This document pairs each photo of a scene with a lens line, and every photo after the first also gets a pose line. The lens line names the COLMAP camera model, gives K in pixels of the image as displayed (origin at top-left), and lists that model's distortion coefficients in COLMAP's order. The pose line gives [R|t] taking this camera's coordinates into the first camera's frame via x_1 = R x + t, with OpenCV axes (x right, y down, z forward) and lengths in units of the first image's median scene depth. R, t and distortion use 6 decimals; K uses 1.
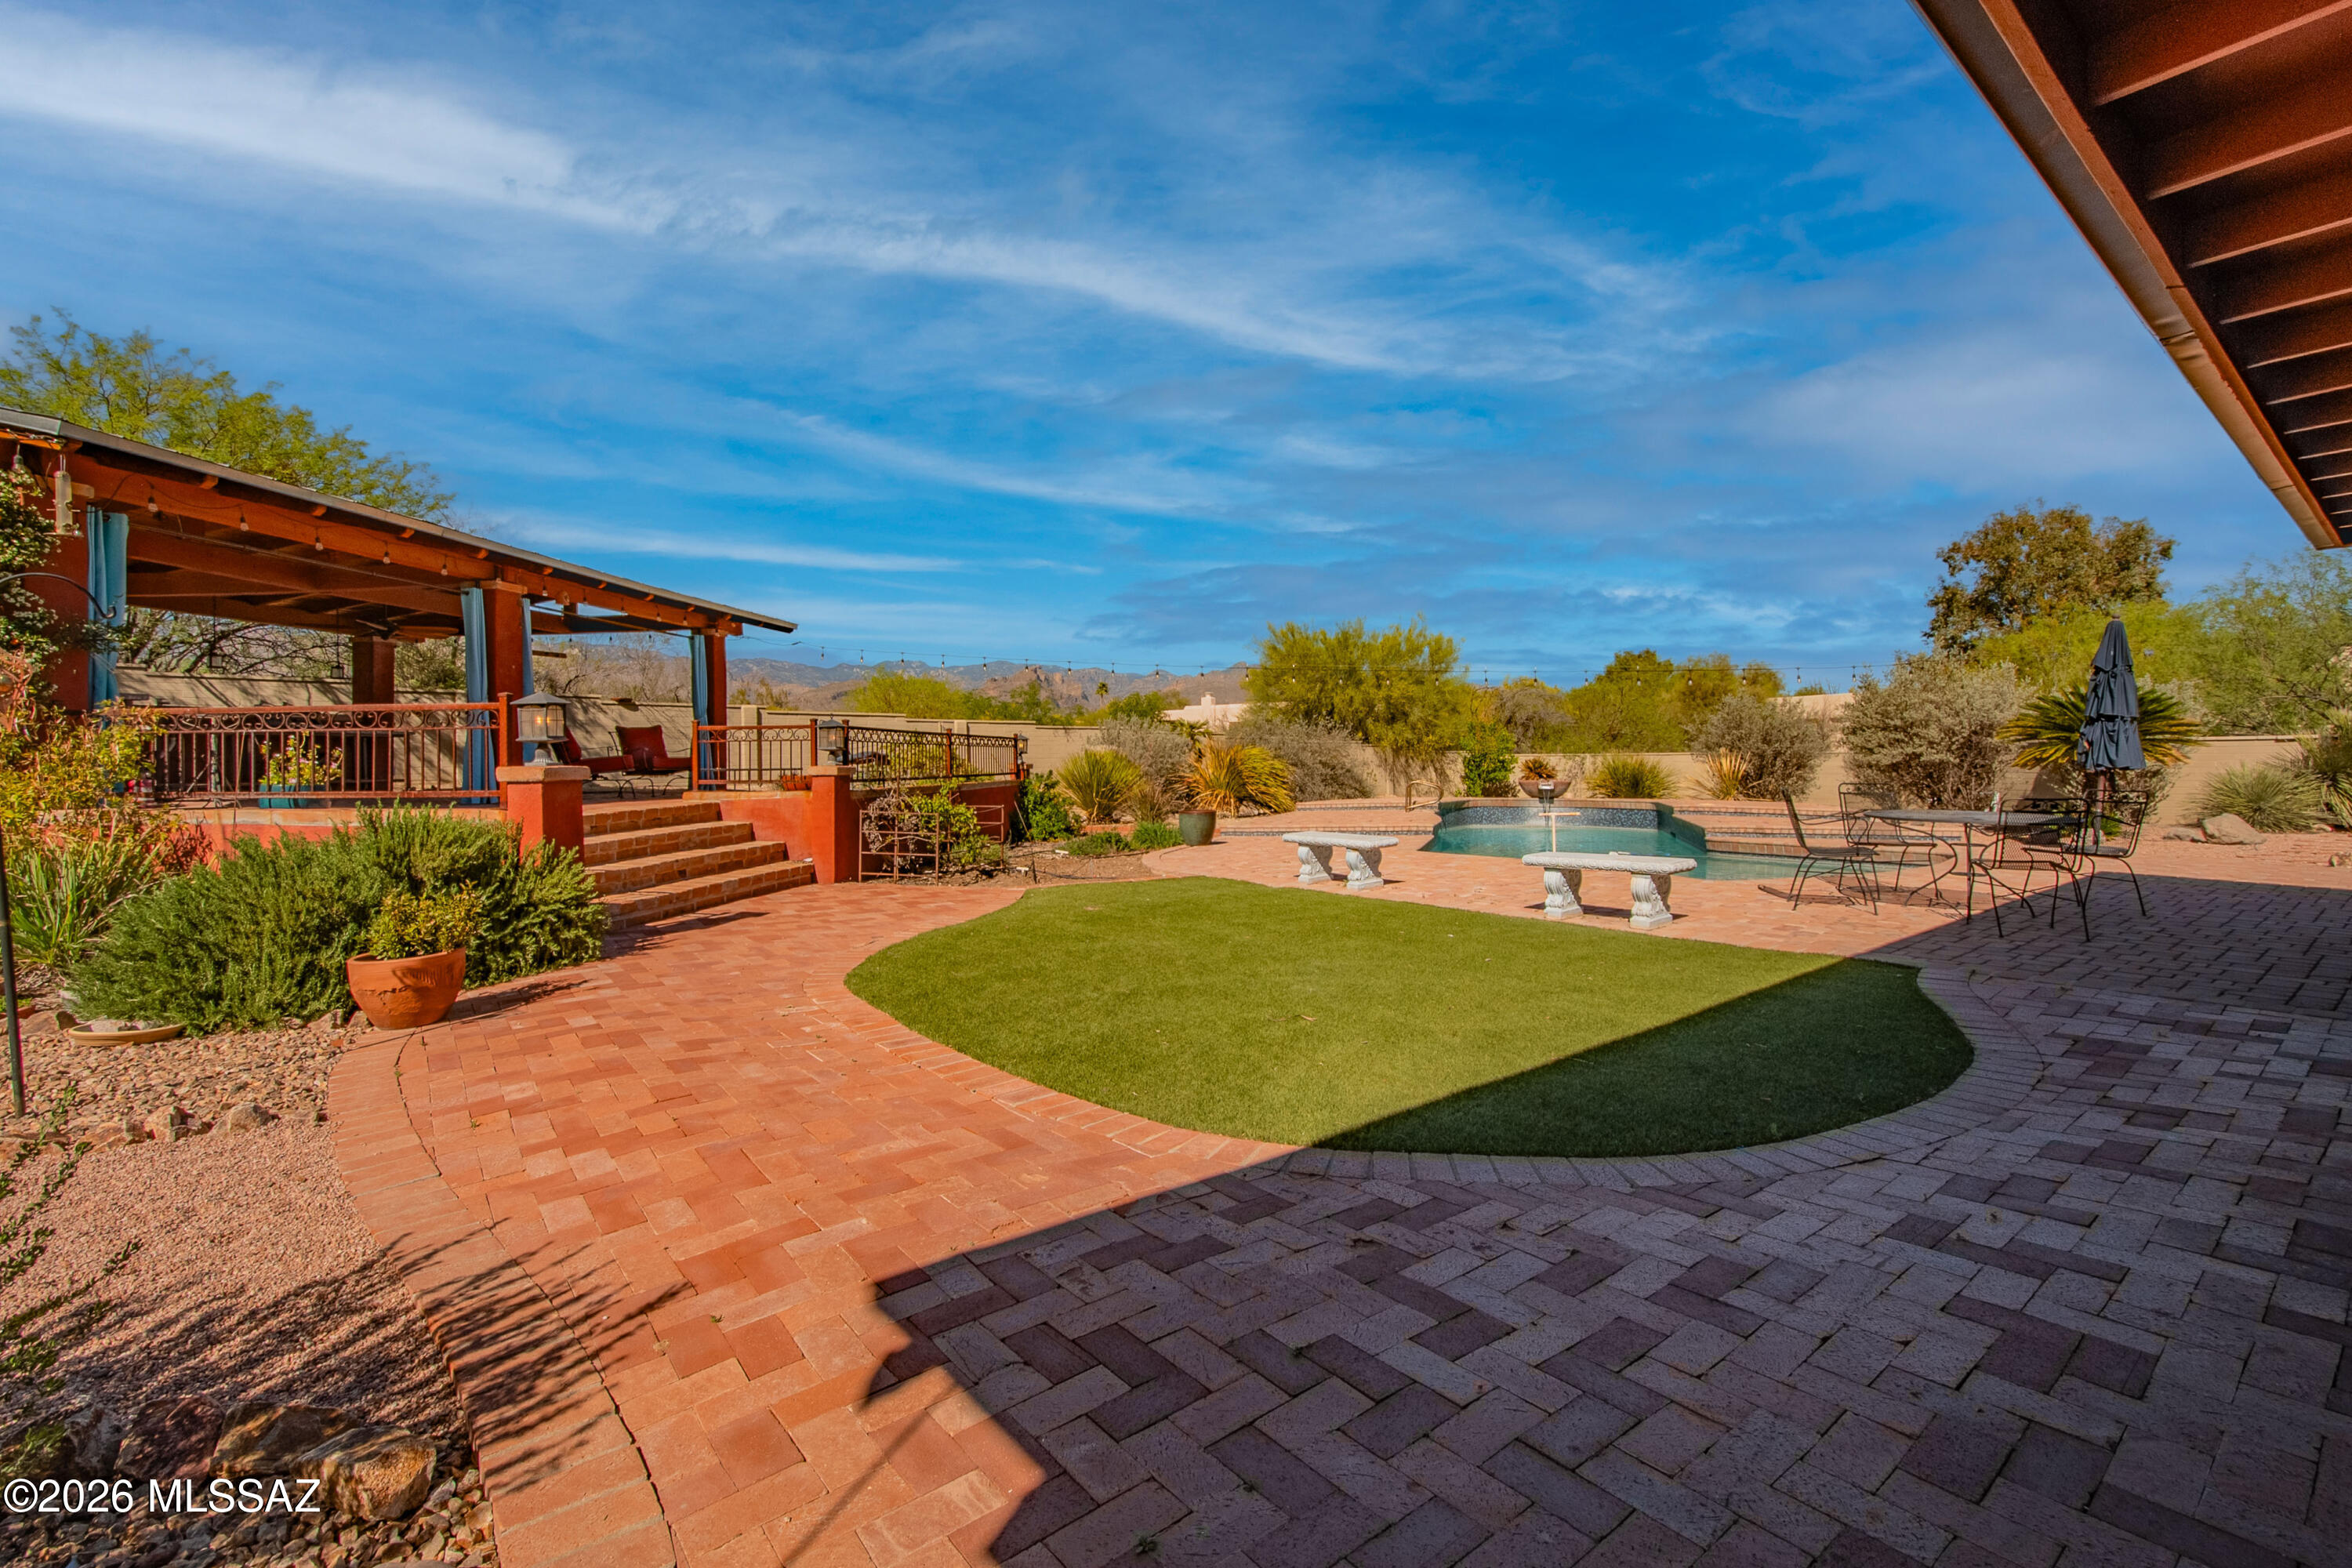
lens RADIAL K [[1025.8, 0, 1178.5], [0, 1025.8, 759.2], [0, 0, 1]] dist [0.005880, 0.000180]
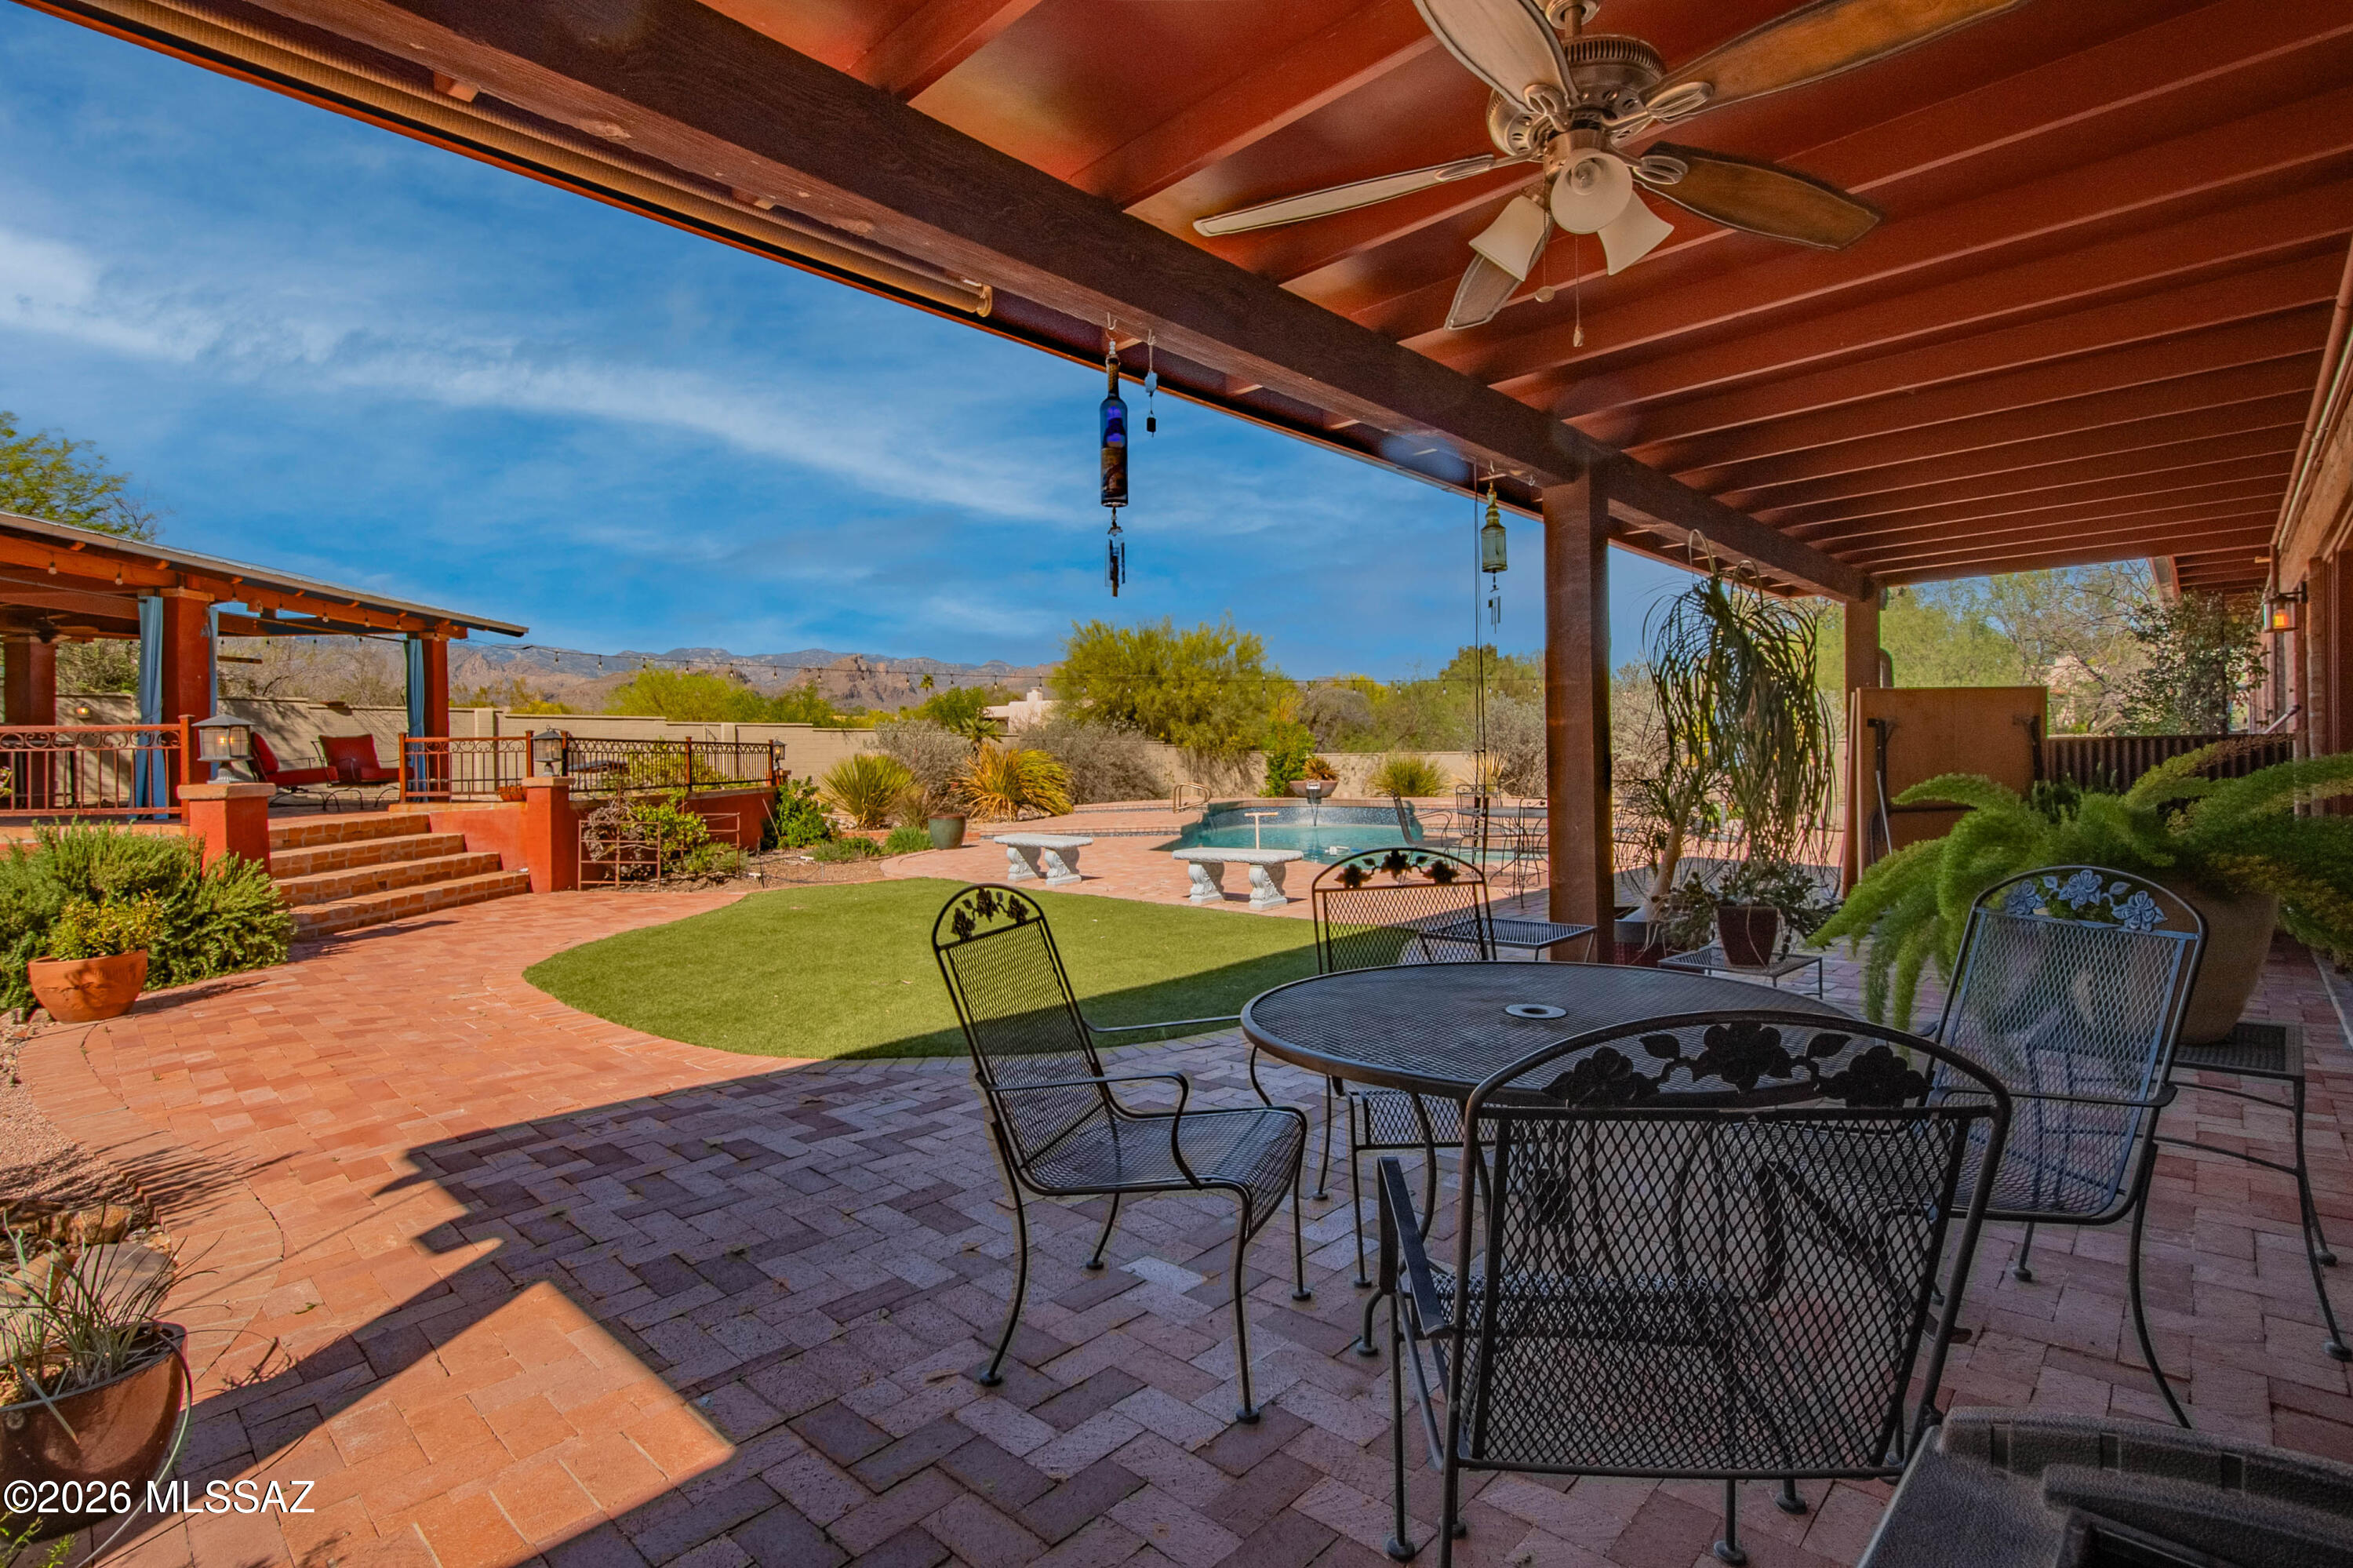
lens RADIAL K [[1107.0, 0, 1183.6], [0, 1107.0, 757.7], [0, 0, 1]] dist [-0.000079, -0.001445]
pose [[0.988872, -0.006482, 0.148626, 0.115891], [0.006442, 0.999979, 0.000751, -0.008963], [-0.148628, 0.000215, 0.988893, -0.169016]]
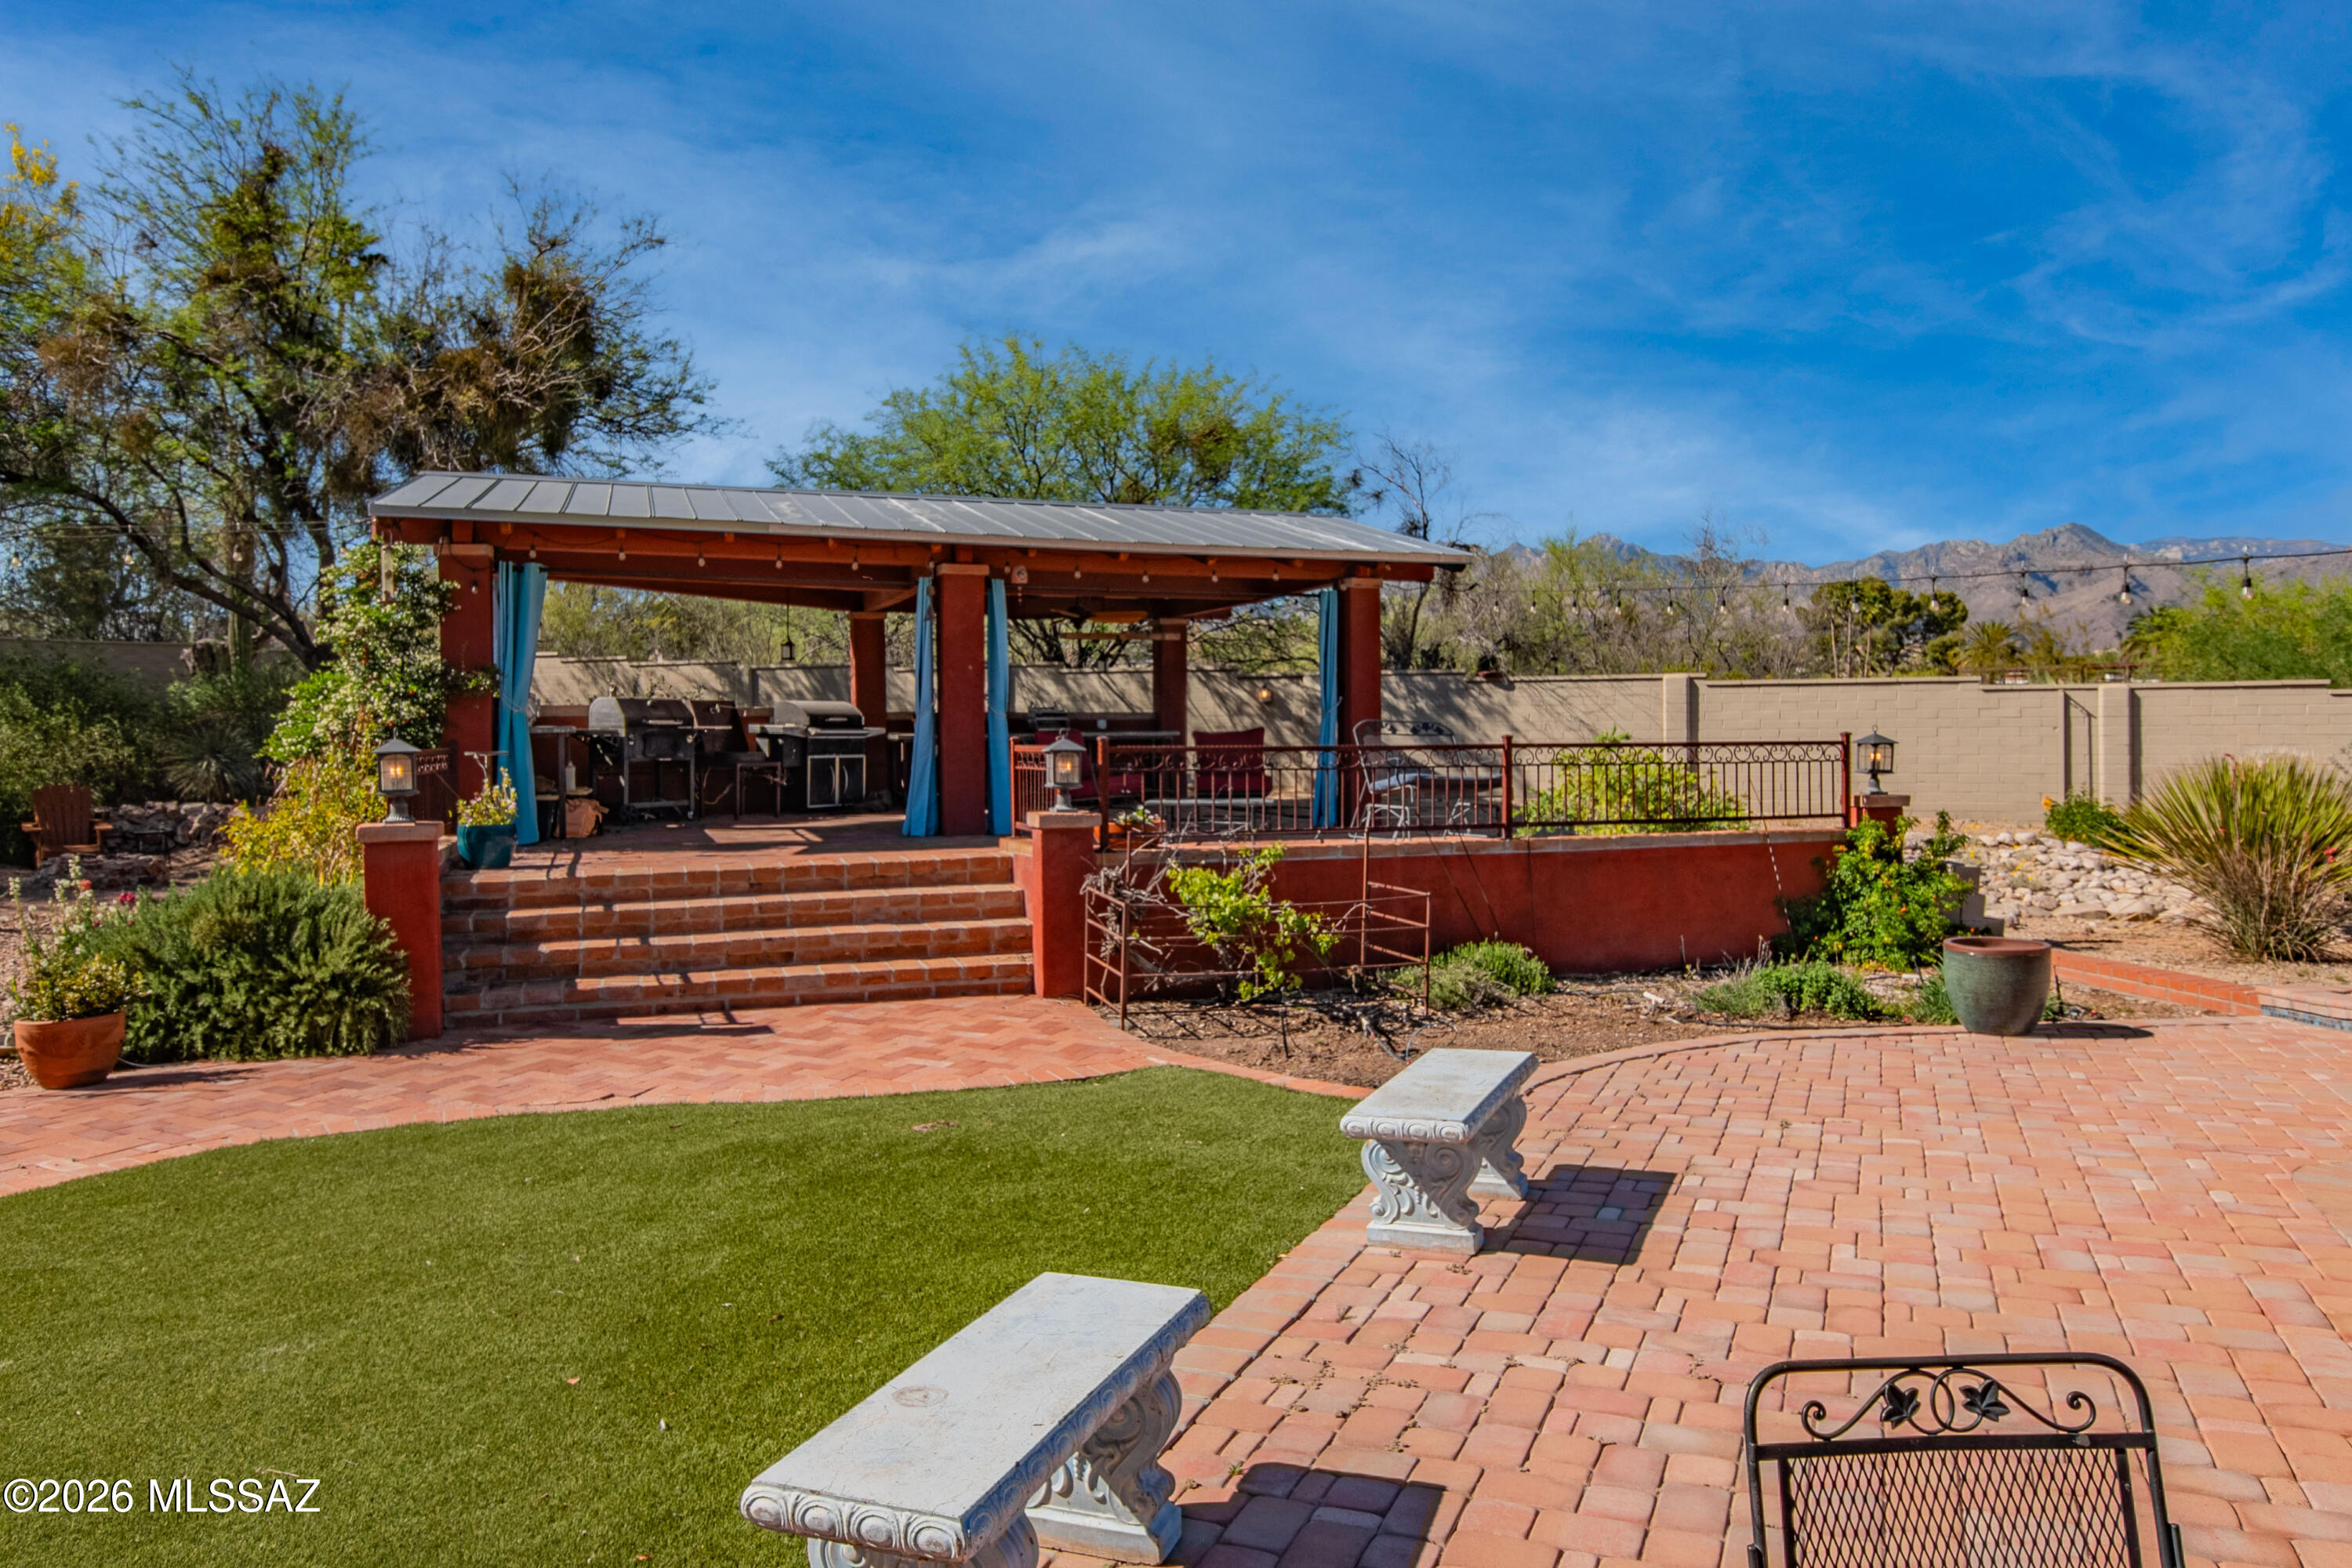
lens RADIAL K [[1581.3, 0, 1182.5], [0, 1581.3, 739.6], [0, 0, 1]] dist [0.000798, -0.005025]
pose [[0.461395, 0.005960, -0.887175, 0.539369], [0.004296, 0.999951, 0.008952, -0.044829], [0.887185, -0.007942, 0.461346, 0.587625]]
